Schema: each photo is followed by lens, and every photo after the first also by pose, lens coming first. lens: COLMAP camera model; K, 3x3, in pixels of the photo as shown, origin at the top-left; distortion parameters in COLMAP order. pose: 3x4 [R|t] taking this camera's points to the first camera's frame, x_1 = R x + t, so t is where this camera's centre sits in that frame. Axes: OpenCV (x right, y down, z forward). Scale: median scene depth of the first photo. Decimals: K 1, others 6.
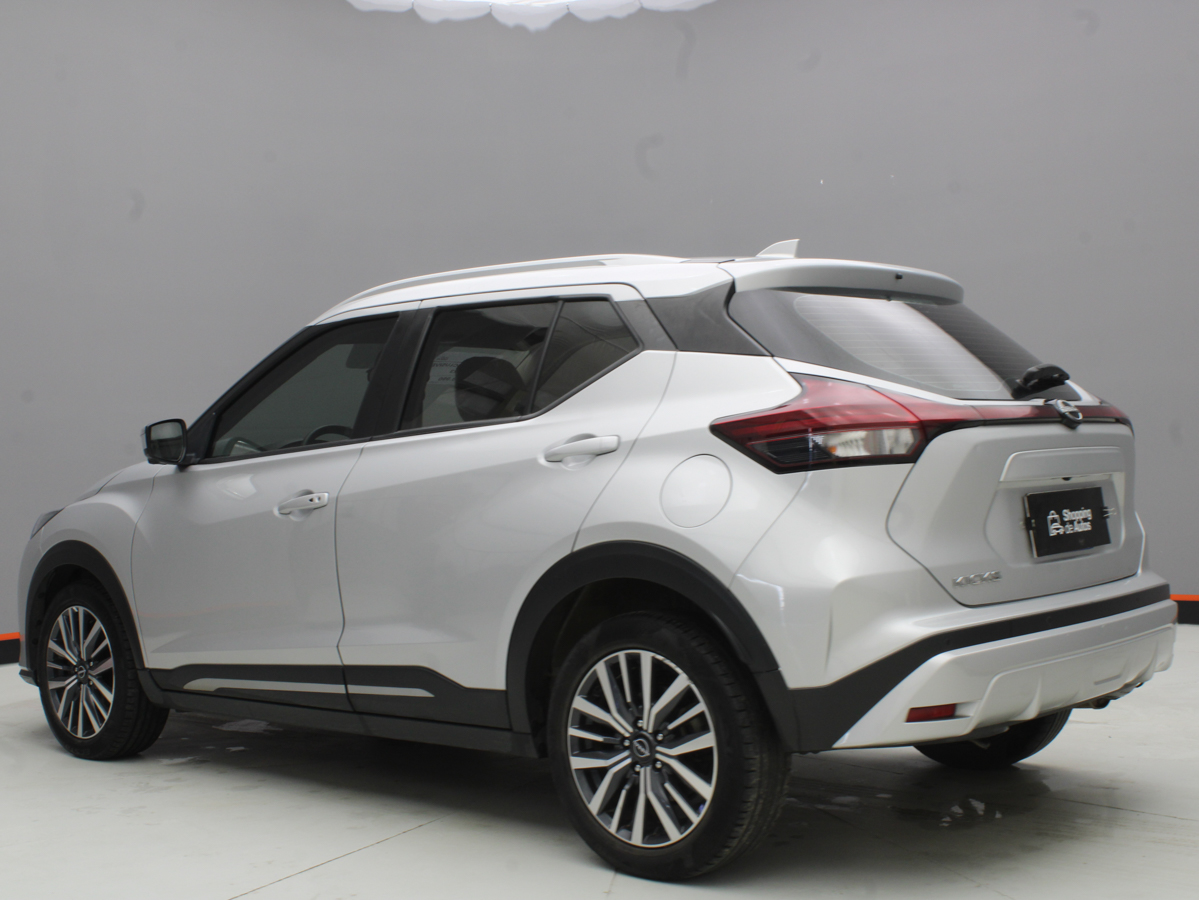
lens RADIAL K [[1655.6, 0, 599.5], [0, 1655.6, 450.0], [0, 0, 1]] dist [-0.034495, -0.028121]
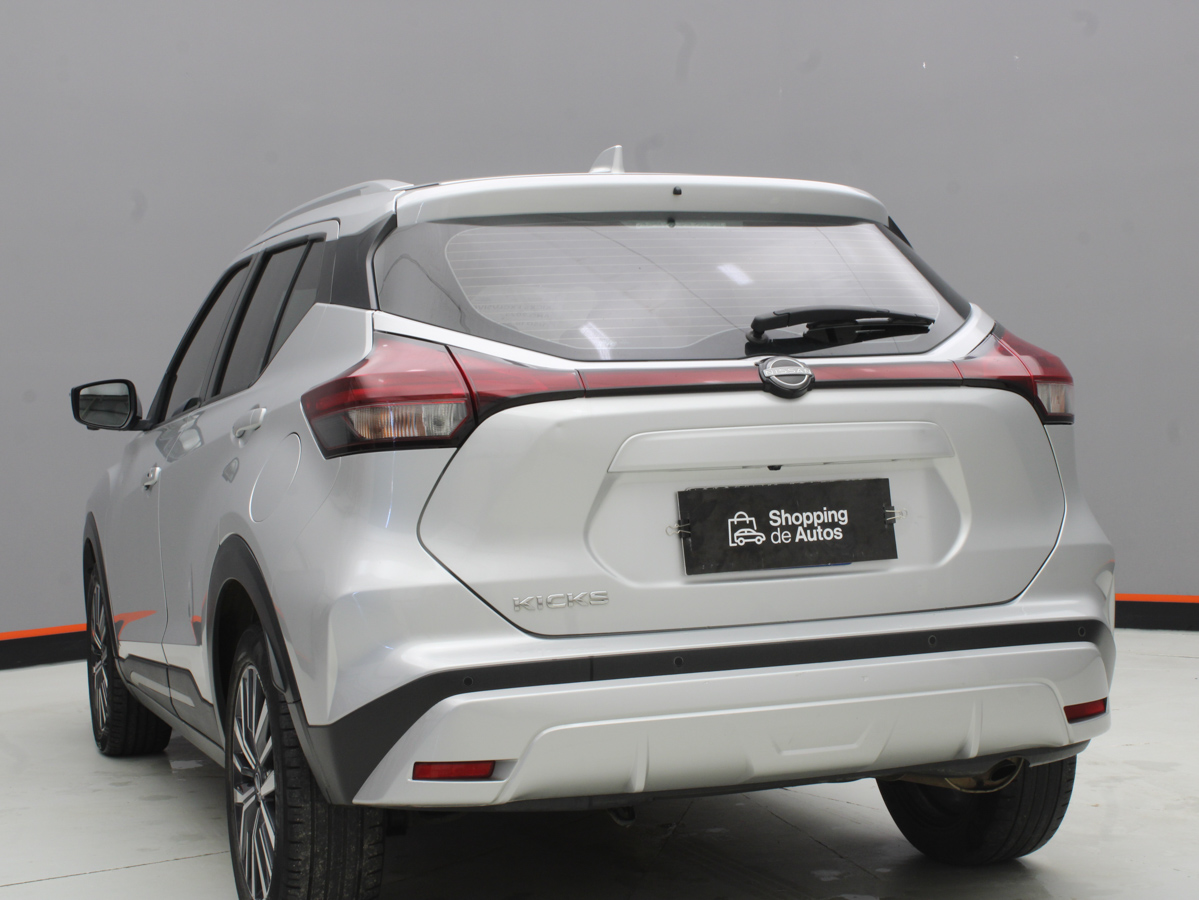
lens RADIAL K [[2134.2, 0, 599.5], [0, 2134.2, 450.0], [0, 0, 1]] dist [-0.091973, 0.005199]
pose [[0.877740, 0.011008, -0.479011, 0.666998], [0.004219, 0.999520, 0.030701, -0.019428], [0.479119, -0.028969, 0.877272, 0.145563]]
